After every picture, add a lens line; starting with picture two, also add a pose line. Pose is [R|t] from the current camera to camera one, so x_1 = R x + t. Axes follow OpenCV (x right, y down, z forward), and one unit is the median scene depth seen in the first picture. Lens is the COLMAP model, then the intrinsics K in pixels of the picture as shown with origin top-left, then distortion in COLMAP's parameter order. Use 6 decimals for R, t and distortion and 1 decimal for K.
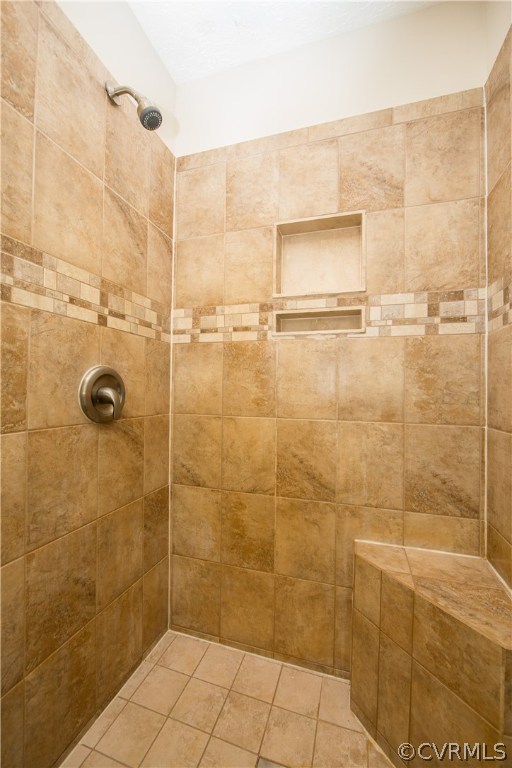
lens RADIAL K [[308.7, 0, 254.9], [0, 308.7, 385.3], [0, 0, 1]] dist [-0.012815, 0.000235]
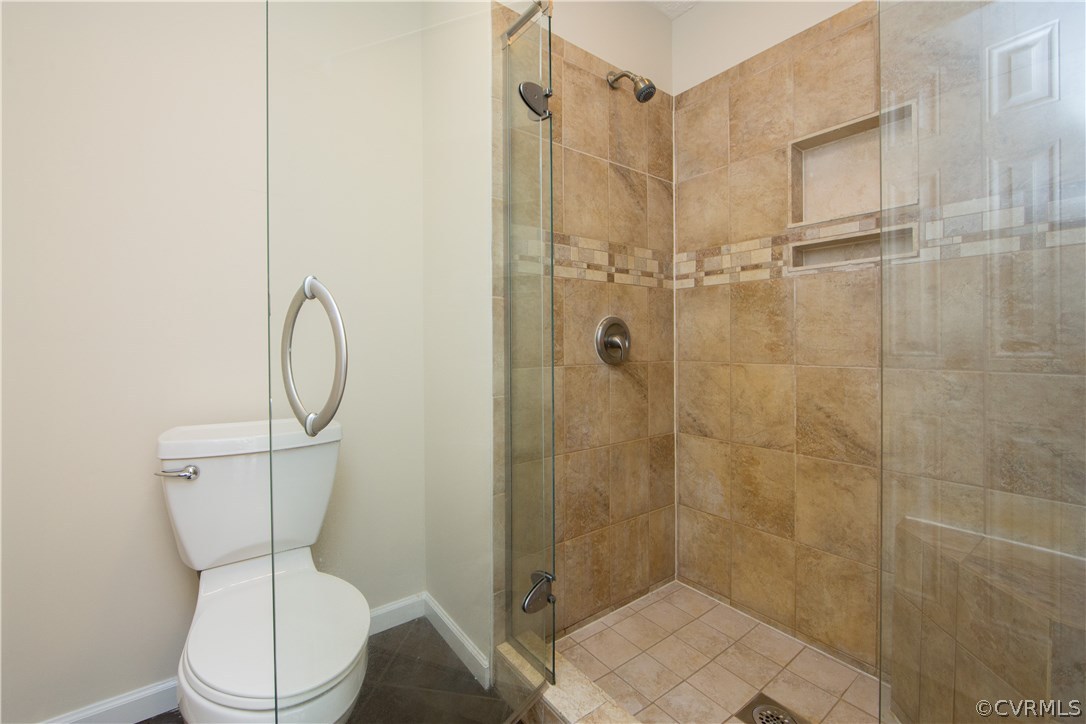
lens RADIAL K [[440.7, 0, 511.9], [0, 440.7, 346.2], [0, 0, 1]] dist [-0.013024, 0.000154]
pose [[0.790776, -0.012597, -0.611976, 0.201102], [0.023457, 0.999677, 0.009733, 0.021808], [0.611656, -0.022052, 0.790816, -0.490519]]
